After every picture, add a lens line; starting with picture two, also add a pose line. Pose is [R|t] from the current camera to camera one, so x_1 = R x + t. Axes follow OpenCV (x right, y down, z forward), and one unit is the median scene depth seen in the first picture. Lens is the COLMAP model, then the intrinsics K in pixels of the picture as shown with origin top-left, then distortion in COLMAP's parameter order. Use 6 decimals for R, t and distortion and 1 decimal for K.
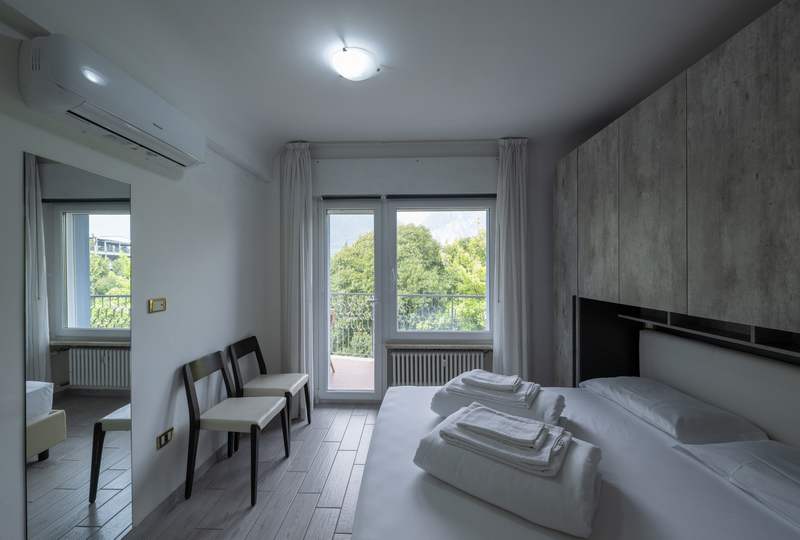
lens RADIAL K [[321.7, 0, 400.0], [0, 321.7, 270.0], [0, 0, 1]] dist [-0.001085, -0.000109]
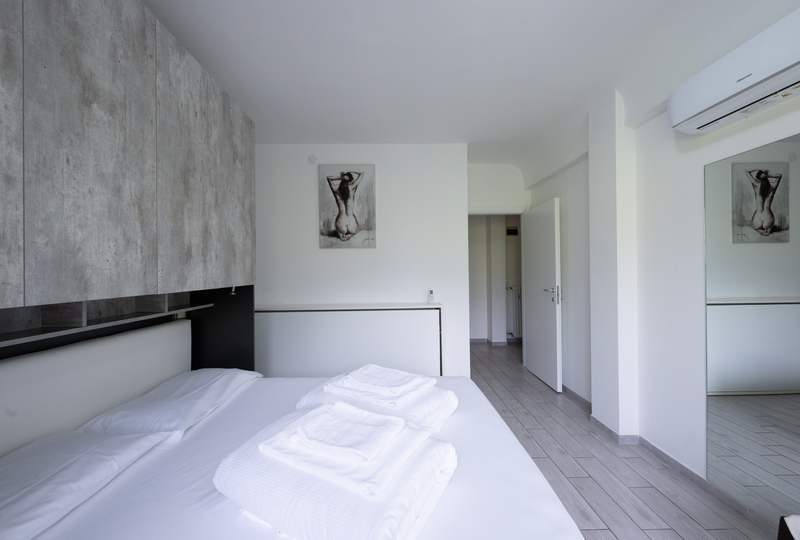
lens RADIAL K [[321.7, 0, 400.0], [0, 321.7, 270.0], [0, 0, 1]] dist [-0.001085, -0.000109]
pose [[-0.998625, 0.013706, -0.050591, 0.266752], [0.013840, 0.999902, -0.002301, 0.082173], [0.050554, -0.002998, -0.998717, 1.862913]]
